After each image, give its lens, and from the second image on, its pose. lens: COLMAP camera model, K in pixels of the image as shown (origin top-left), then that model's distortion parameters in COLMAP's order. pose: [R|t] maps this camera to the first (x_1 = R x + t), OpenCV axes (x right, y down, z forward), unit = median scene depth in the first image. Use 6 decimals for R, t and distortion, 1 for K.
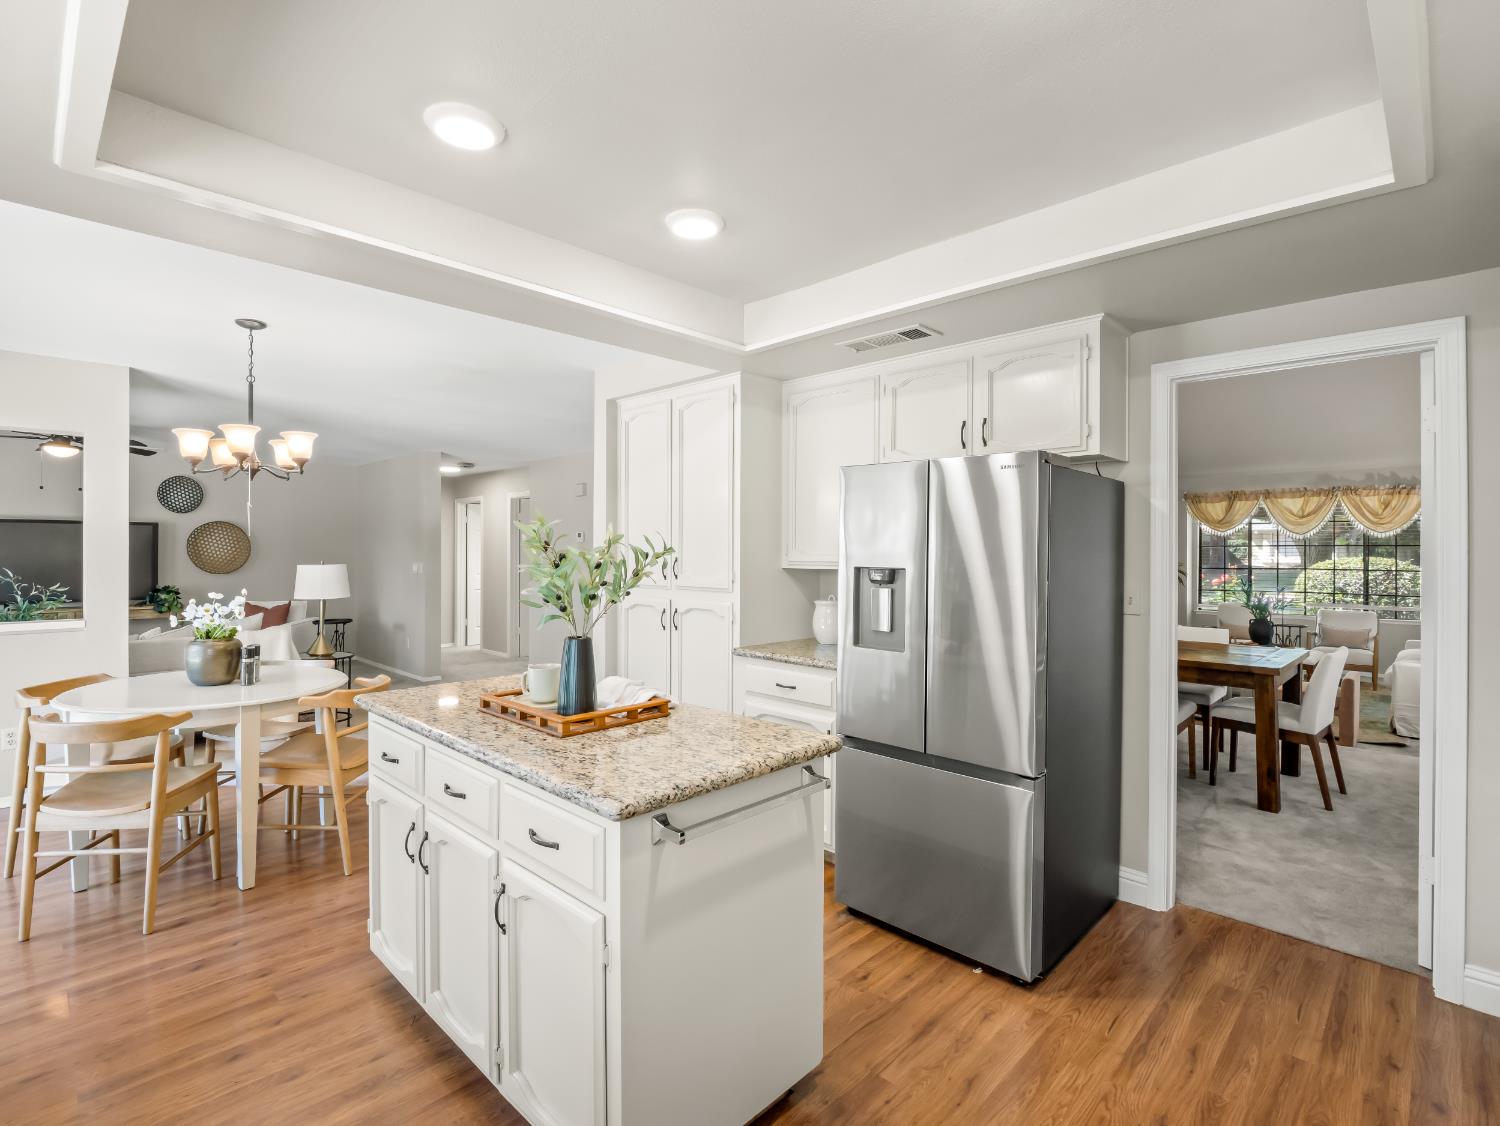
lens RADIAL K [[721.8, 0, 750.0], [0, 721.8, 563.0], [0, 0, 1]] dist [-0.012201, -0.000052]
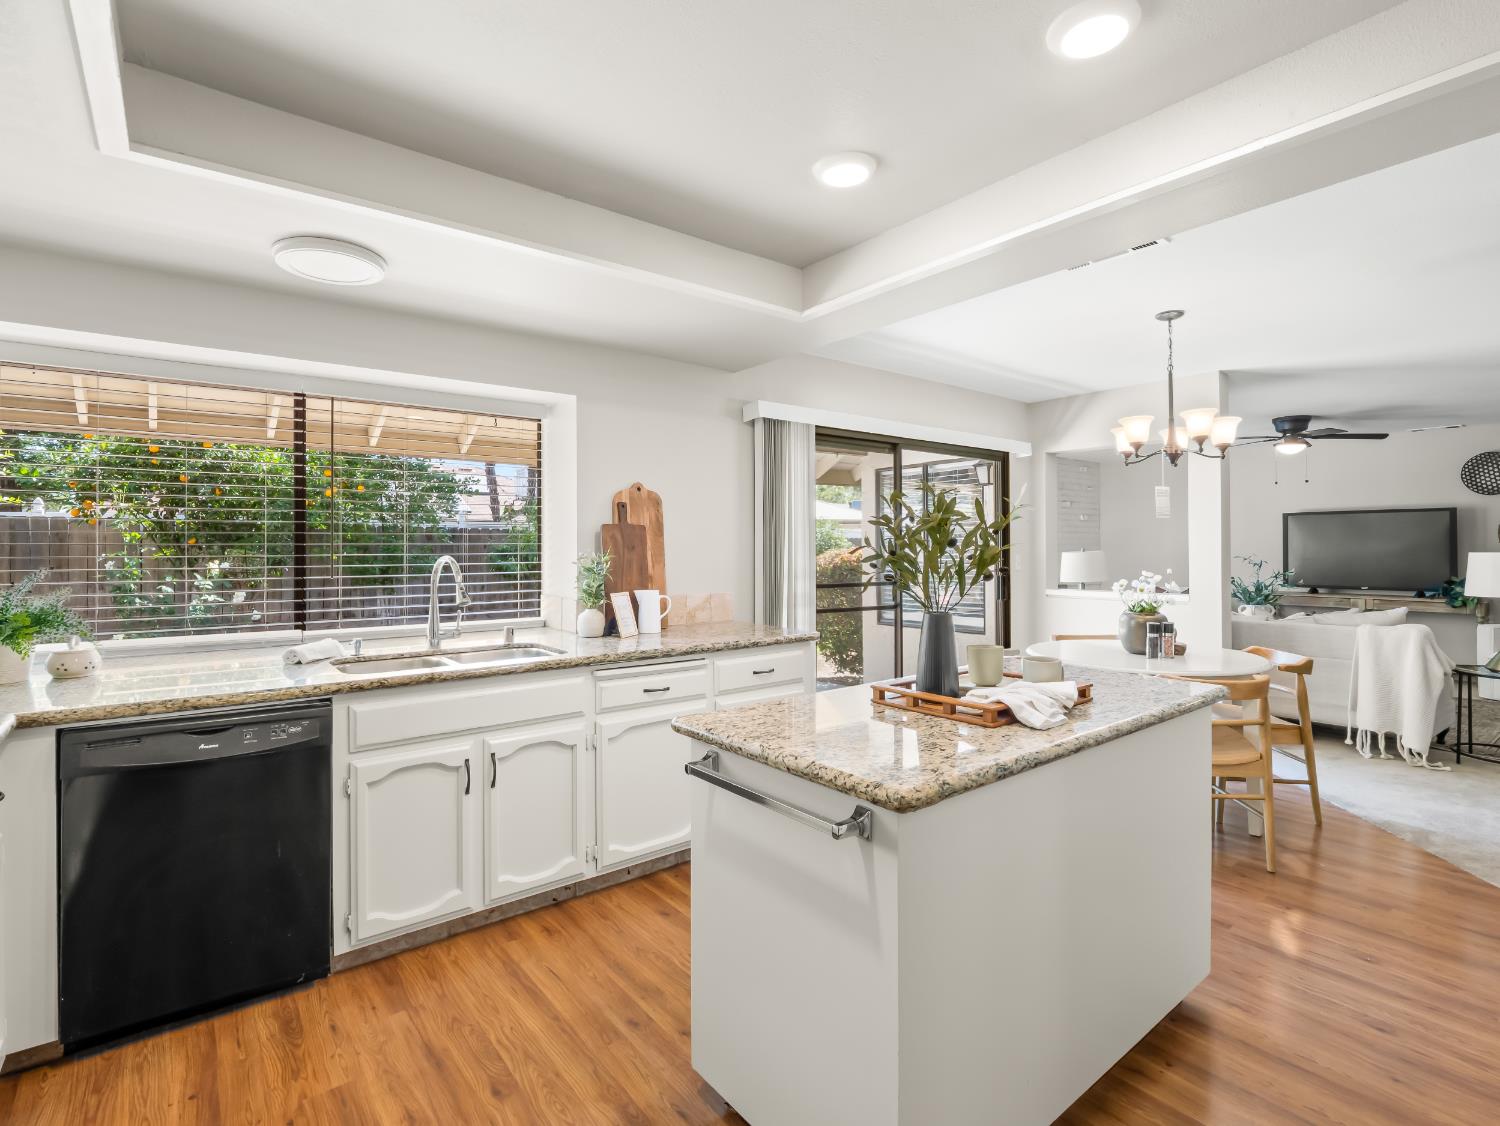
lens RADIAL K [[728.7, 0, 746.9], [0, 728.7, 550.8], [0, 0, 1]] dist [-0.010514, -0.000363]
pose [[-0.134532, 0.000705, -0.990909, 0.392779], [-0.012497, 0.999919, 0.002408, 0.014116], [0.990830, 0.012707, -0.134512, 0.477345]]
